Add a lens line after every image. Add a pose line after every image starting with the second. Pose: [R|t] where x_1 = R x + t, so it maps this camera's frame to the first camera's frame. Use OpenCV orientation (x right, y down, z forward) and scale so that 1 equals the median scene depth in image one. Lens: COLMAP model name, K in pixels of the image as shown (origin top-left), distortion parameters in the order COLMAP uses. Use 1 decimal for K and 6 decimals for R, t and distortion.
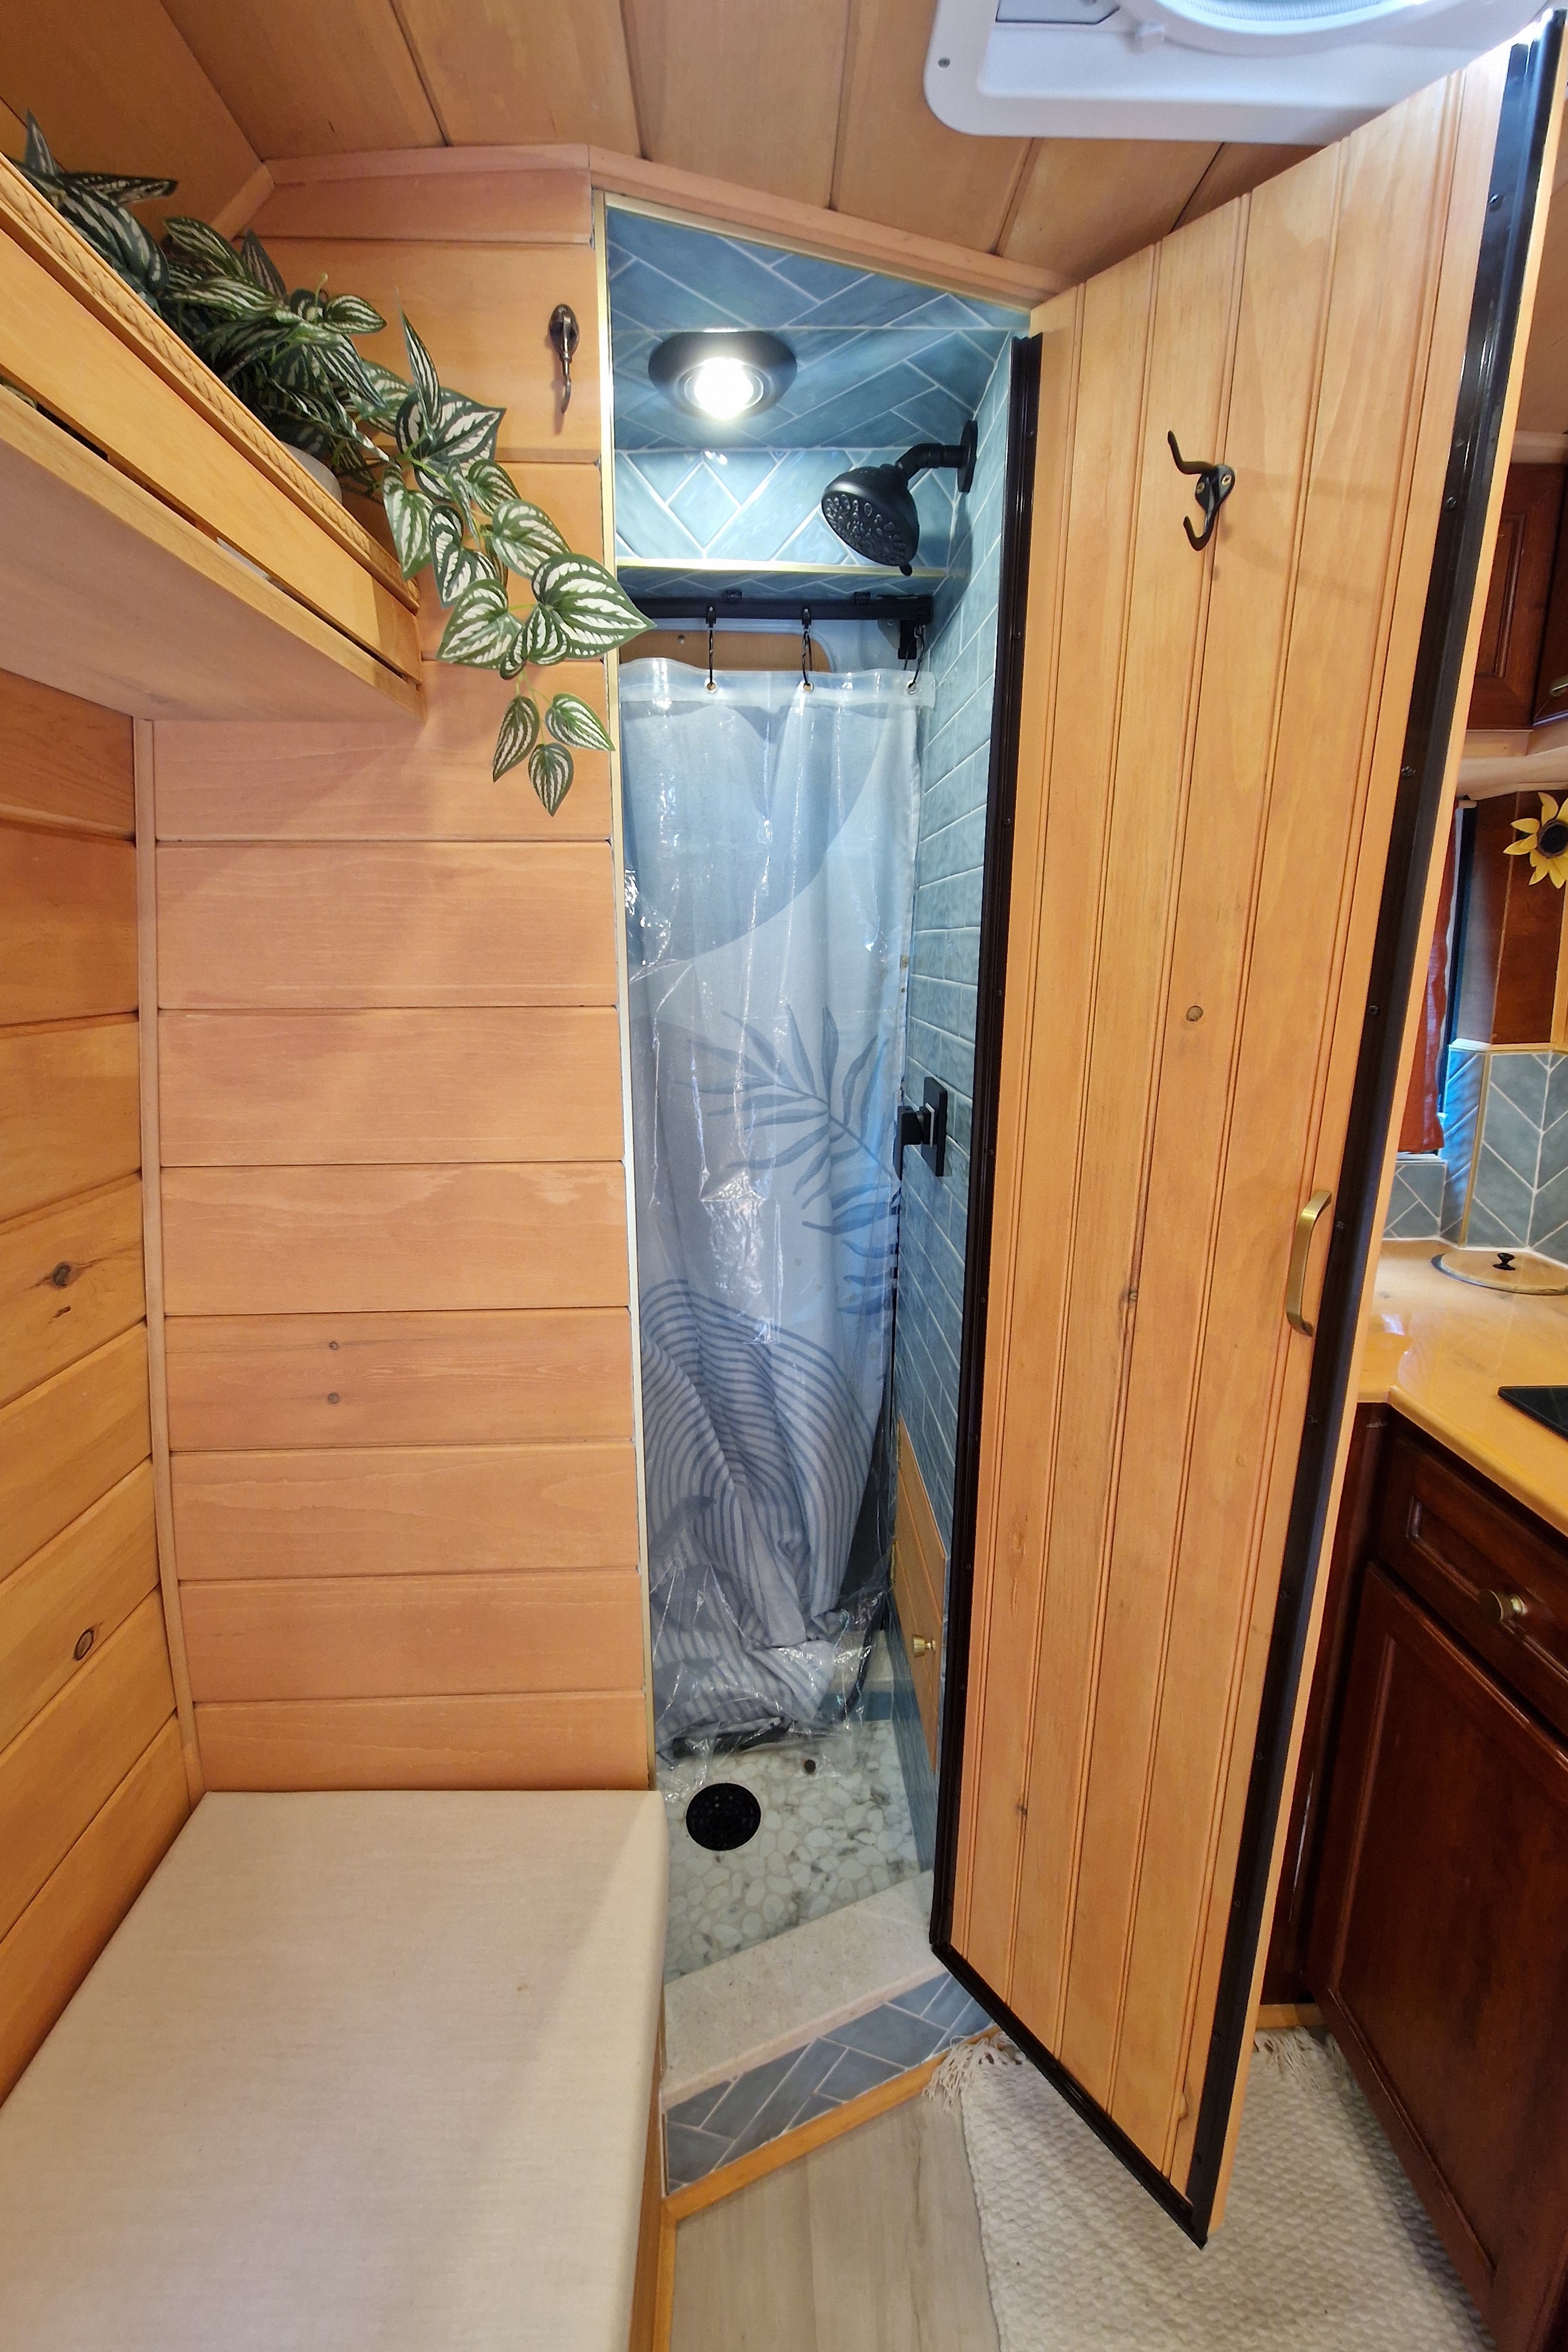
lens RADIAL K [[958.6, 0, 785.9], [0, 958.6, 1162.6], [0, 0, 1]] dist [0.002573, -0.003088]
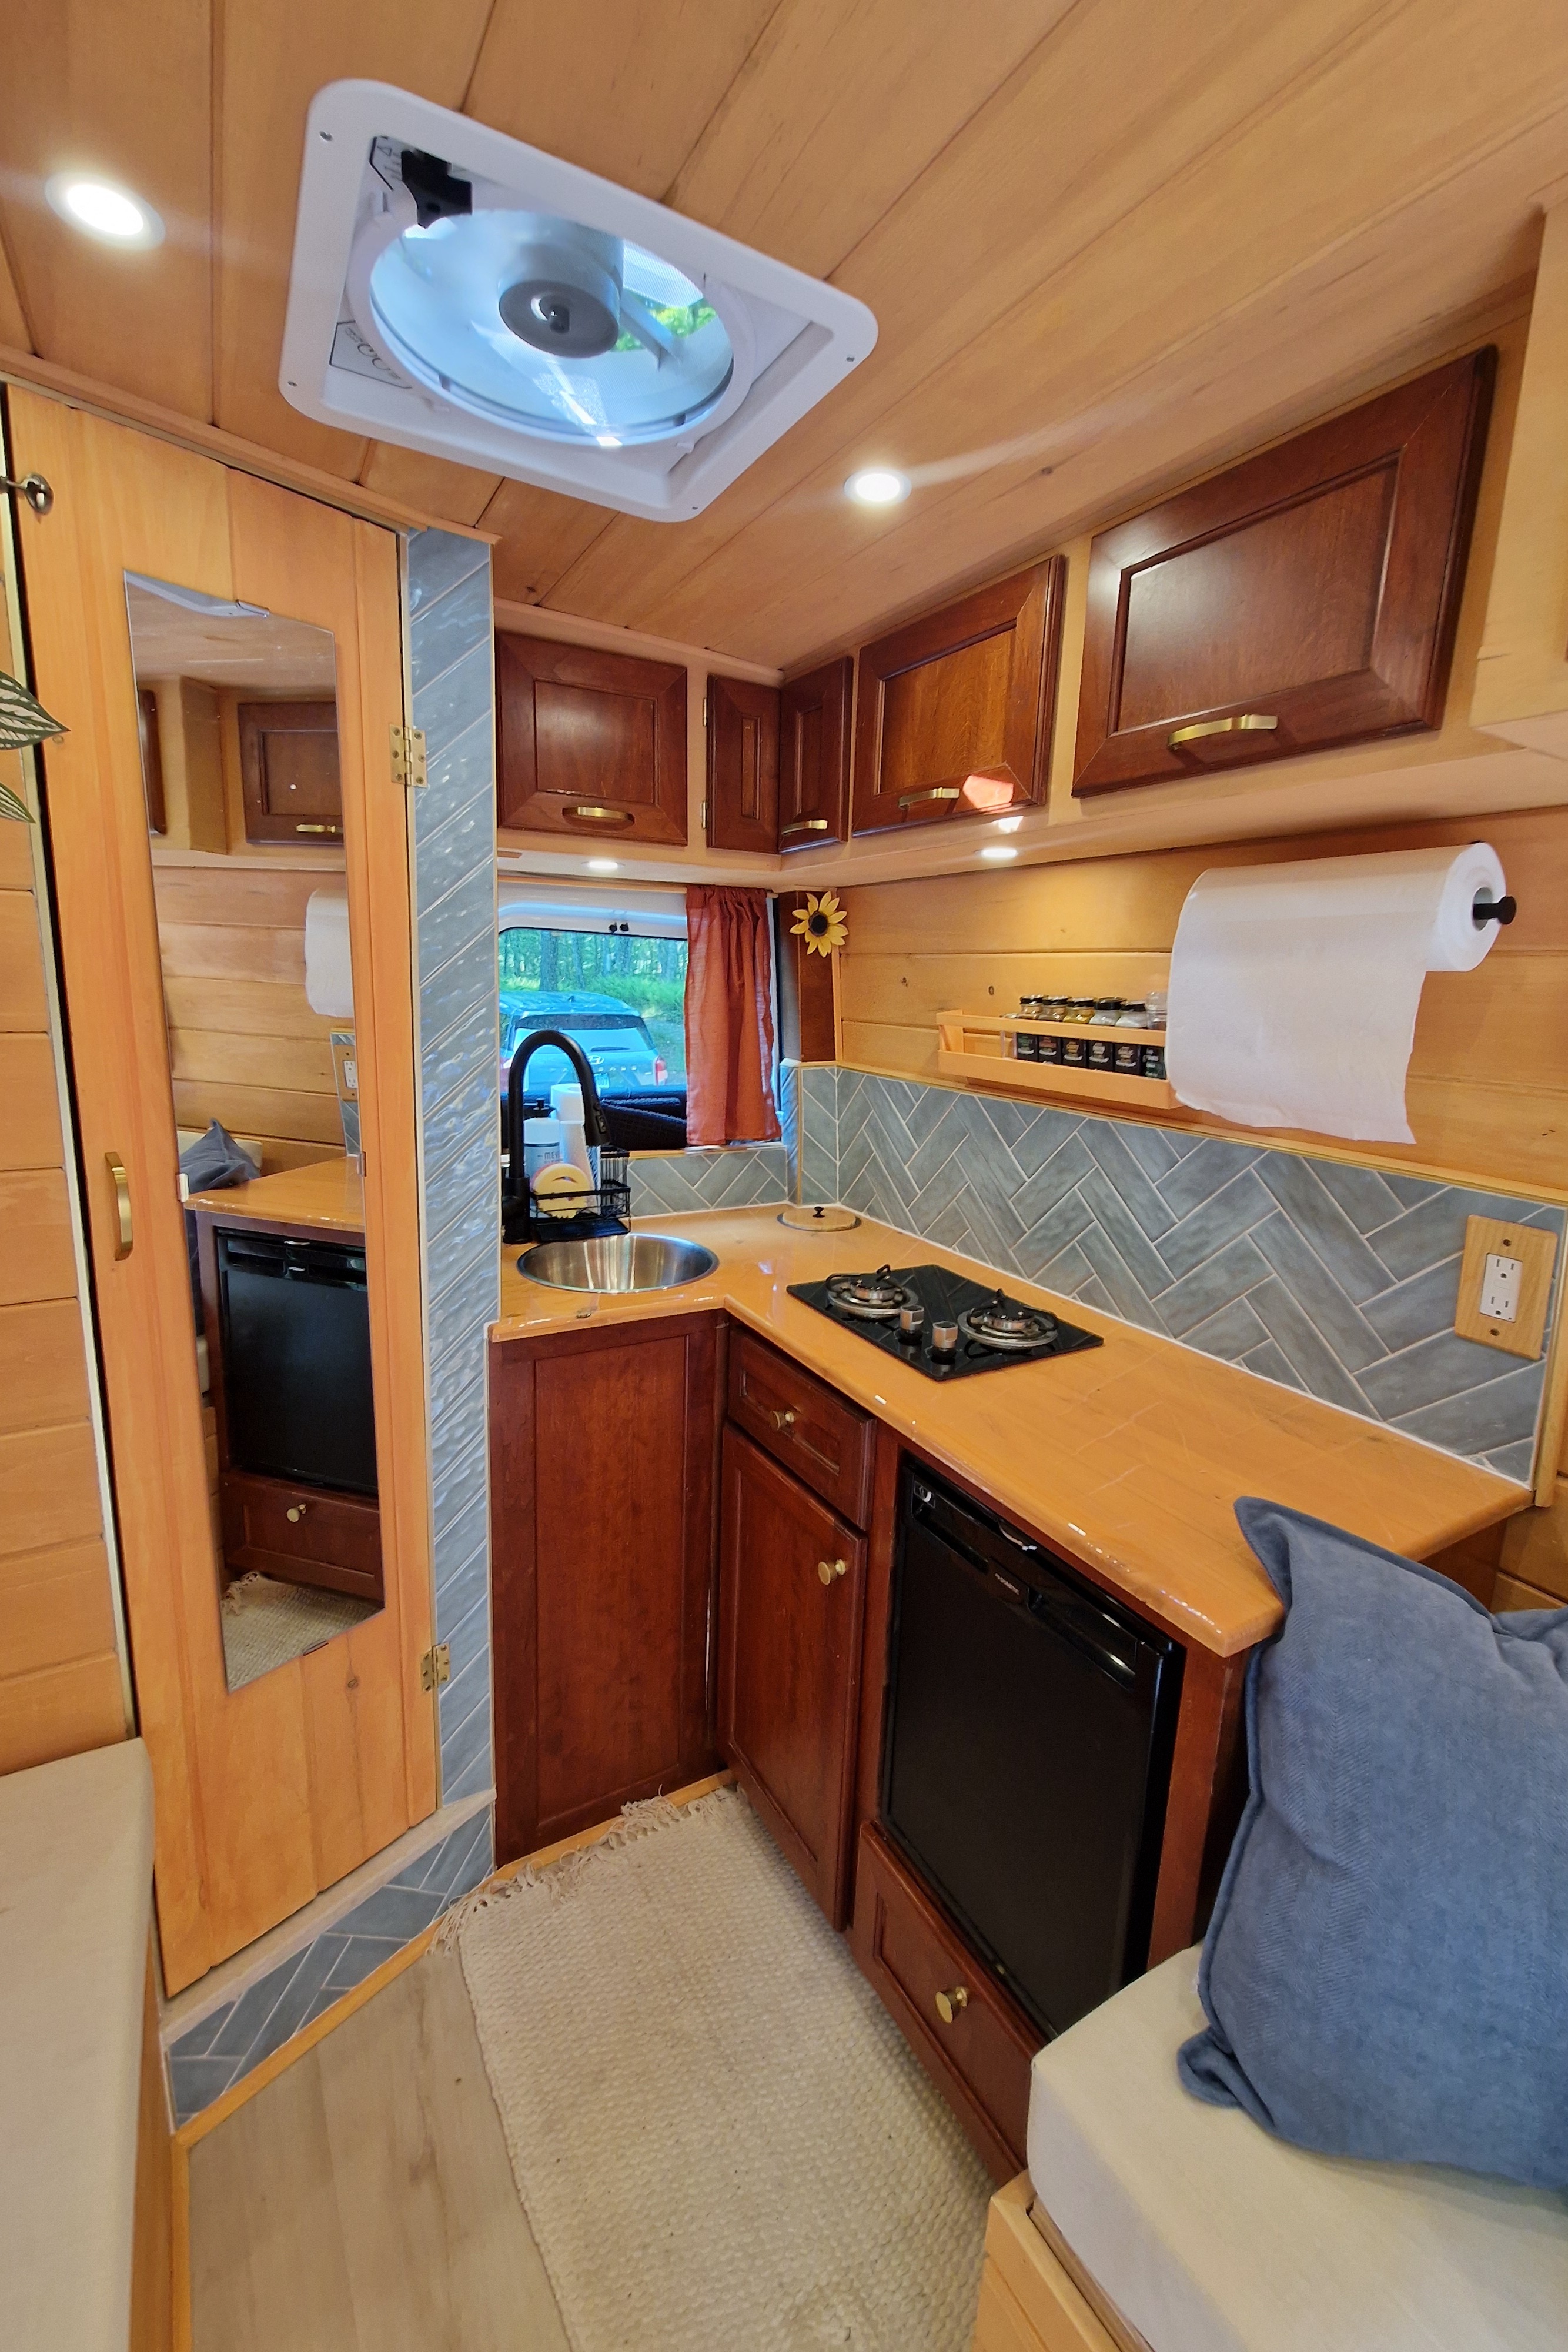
lens RADIAL K [[958.6, 0, 787.0], [0, 958.6, 1163.1], [0, 0, 1]] dist [0.002573, -0.003088]
pose [[0.878800, -0.059711, 0.473440, 0.029431], [0.073901, 0.997200, -0.011407, 0.043352], [-0.471433, 0.045012, 0.880752, -0.255398]]
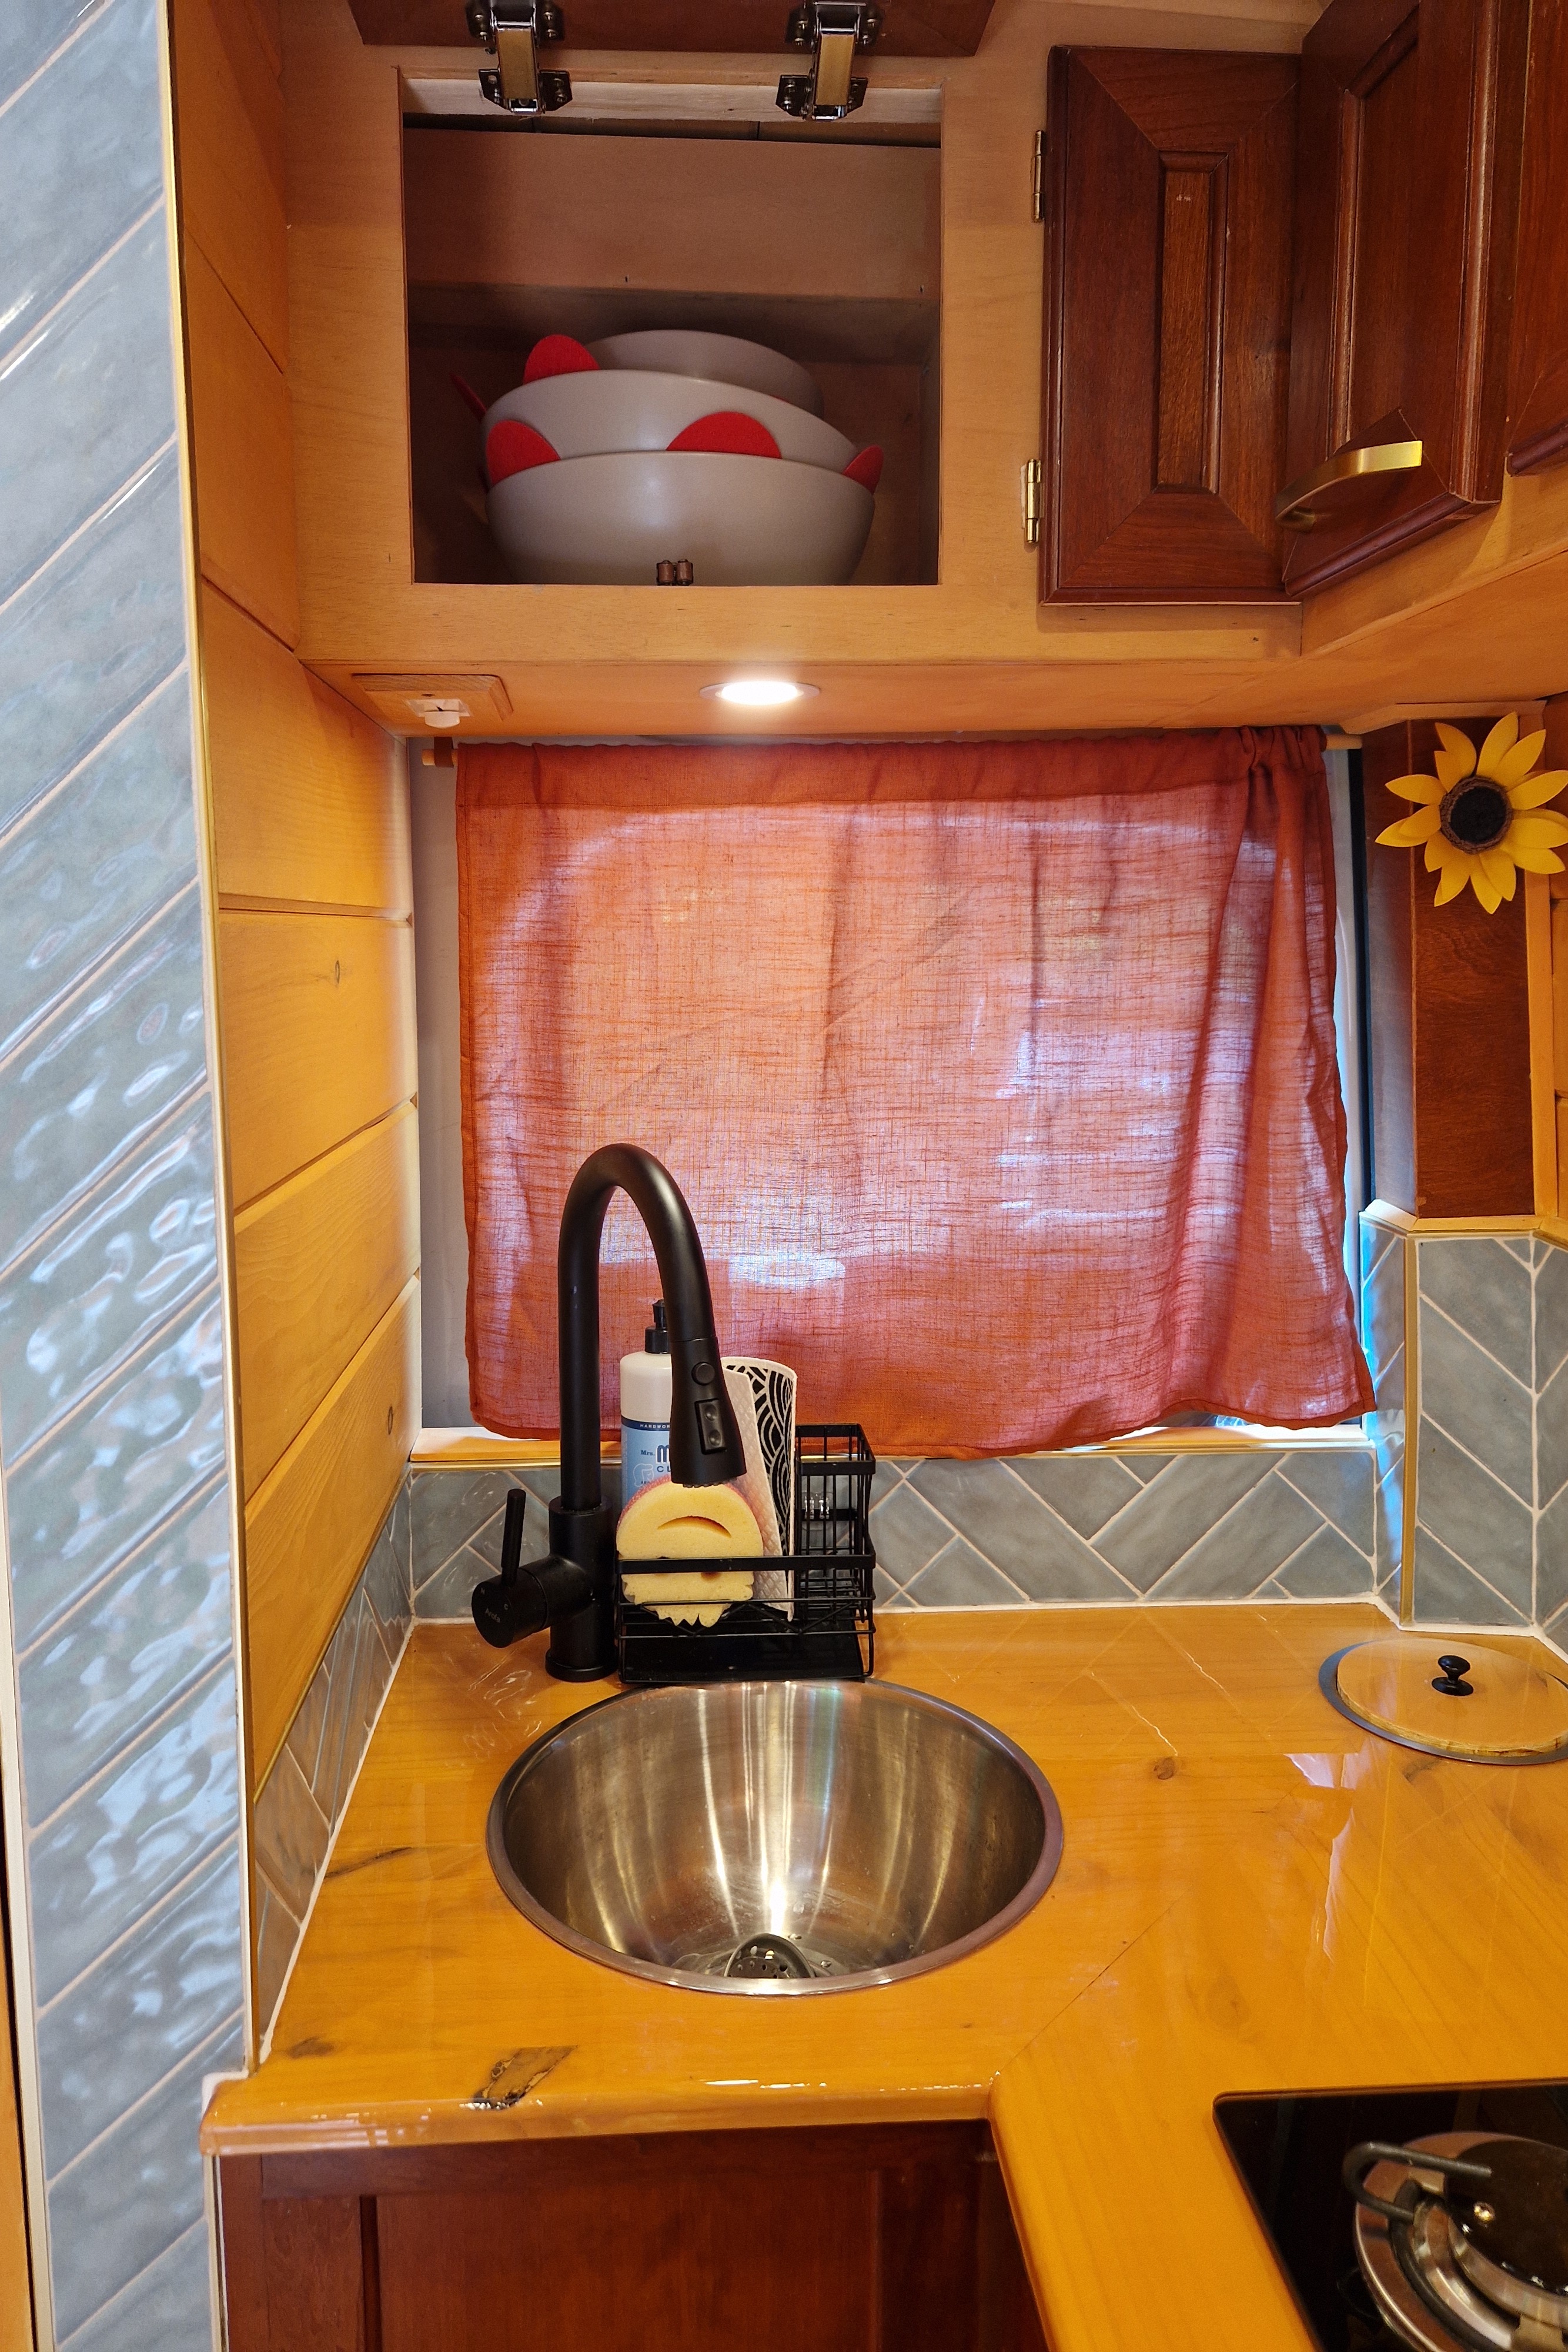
lens RADIAL K [[1587.0, 0, 765.0], [0, 1587.0, 1169.4], [0, 0, 1]] dist [0.065258, -0.062939]
pose [[0.999668, -0.004532, 0.025363, 0.392850], [0.006365, 0.997337, -0.072646, -0.093914], [-0.024967, 0.072783, 0.997035, 0.192740]]
